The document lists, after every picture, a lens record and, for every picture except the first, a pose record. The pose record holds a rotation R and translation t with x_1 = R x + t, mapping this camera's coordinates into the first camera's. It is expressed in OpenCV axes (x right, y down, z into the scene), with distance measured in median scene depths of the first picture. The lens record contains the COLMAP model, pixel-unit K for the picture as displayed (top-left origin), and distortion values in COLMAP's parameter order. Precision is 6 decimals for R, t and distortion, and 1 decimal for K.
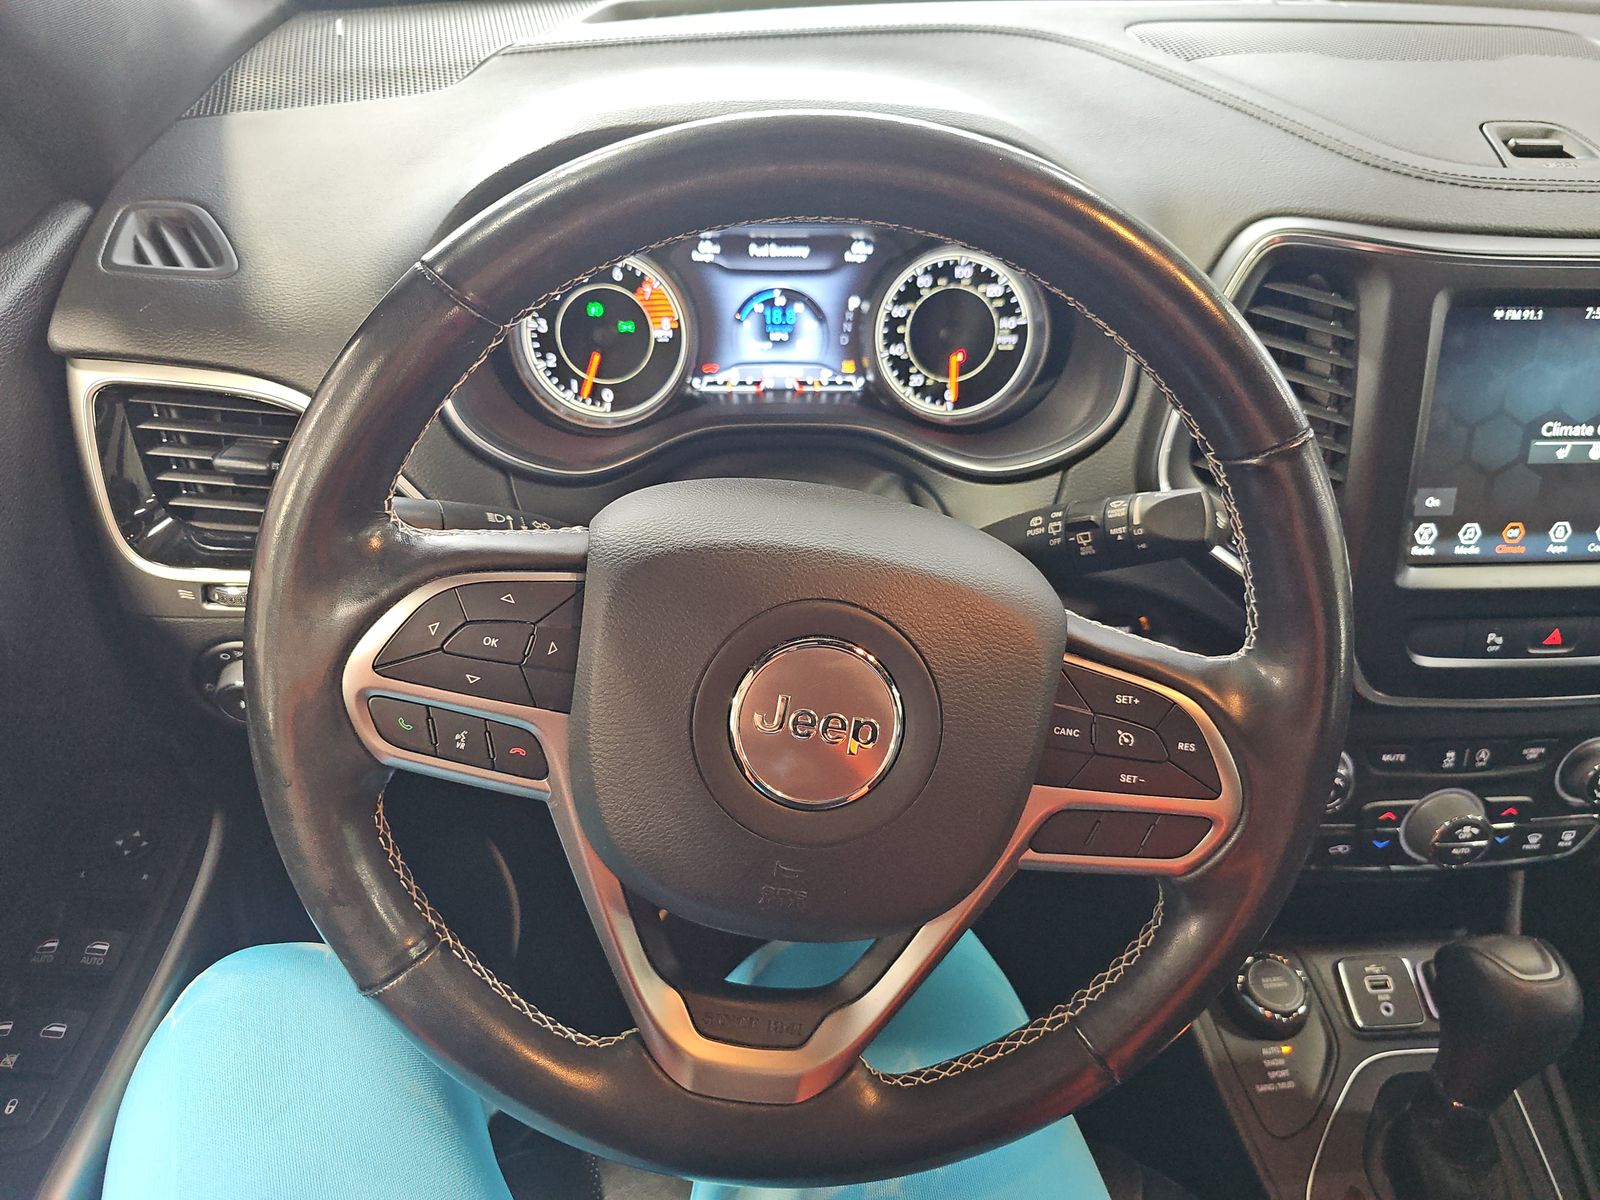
lens RADIAL K [[1081.9, 0, 790.4], [0, 1081.9, 566.2], [0, 0, 1]] dist [0.000514, -0.017811]
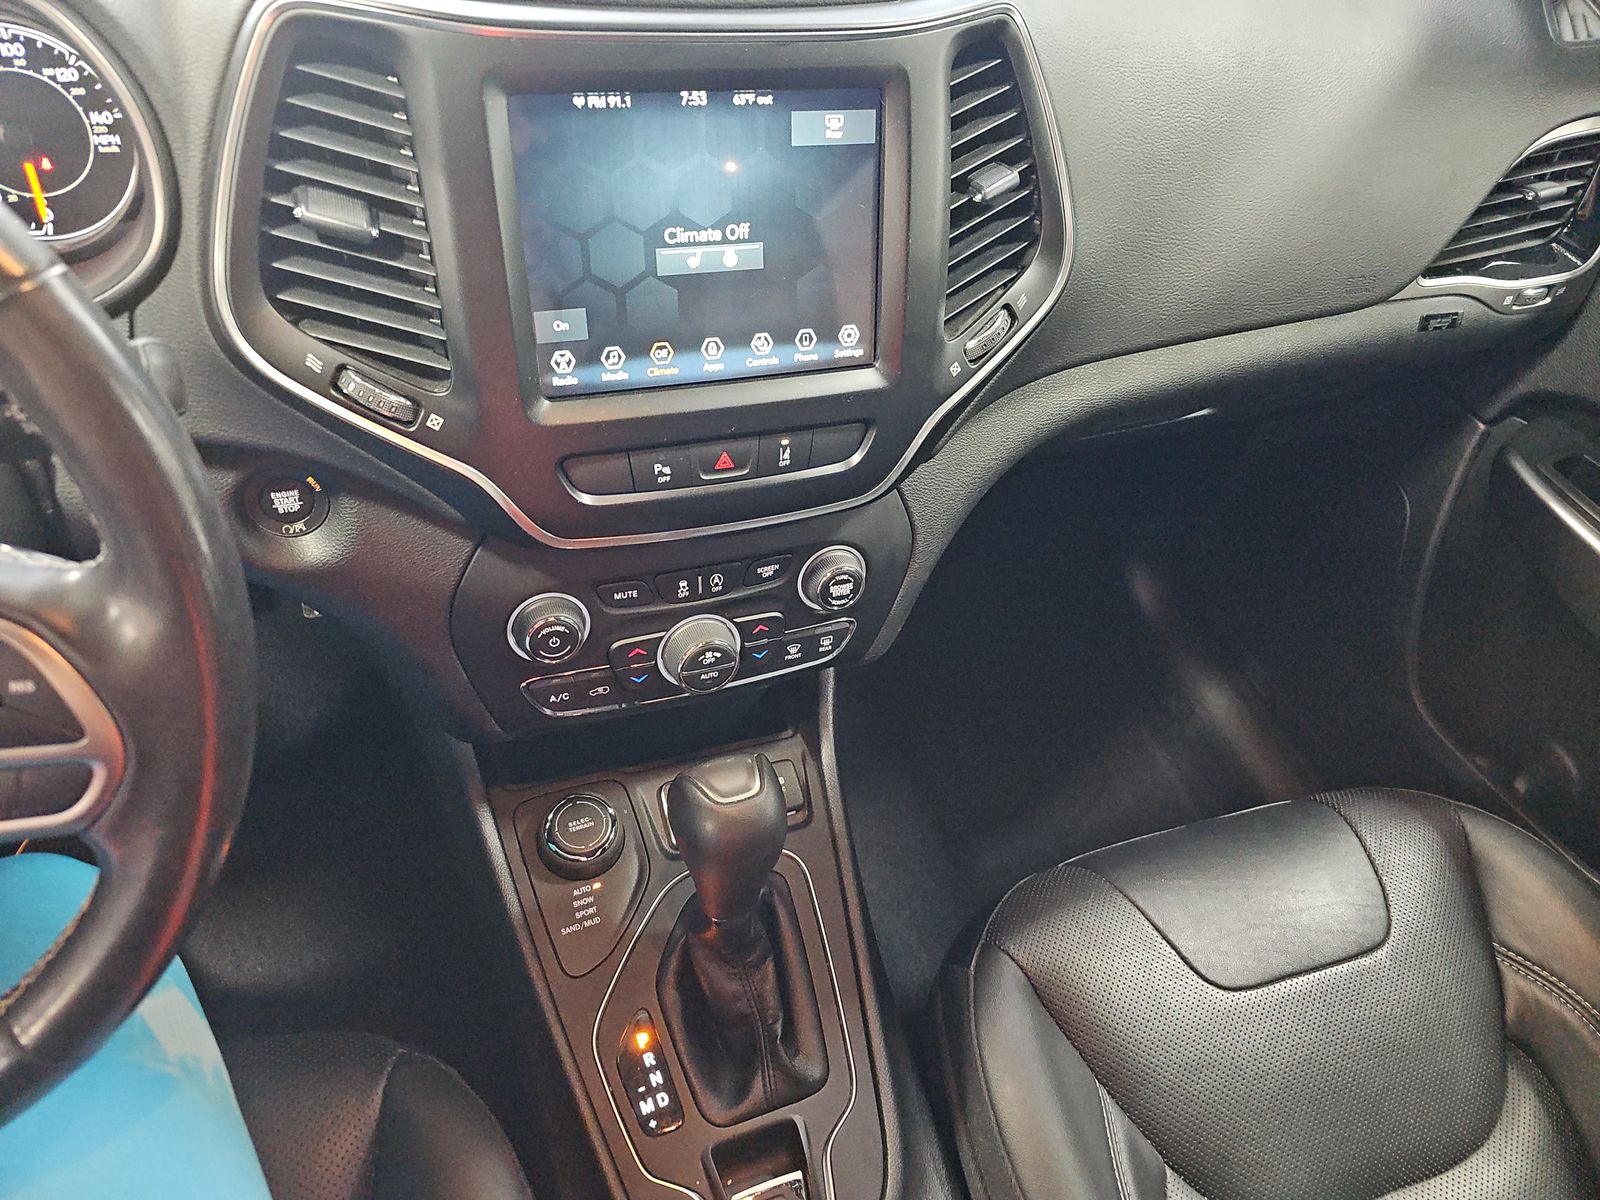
lens RADIAL K [[1081.9, 0, 790.4], [0, 1081.9, 566.2], [0, 0, 1]] dist [0.000514, -0.017811]
pose [[0.947245, -0.130754, 0.292627, 0.409604], [0.075938, 0.978563, 0.191436, -0.018369], [-0.311385, -0.159115, 0.936868, 0.064298]]
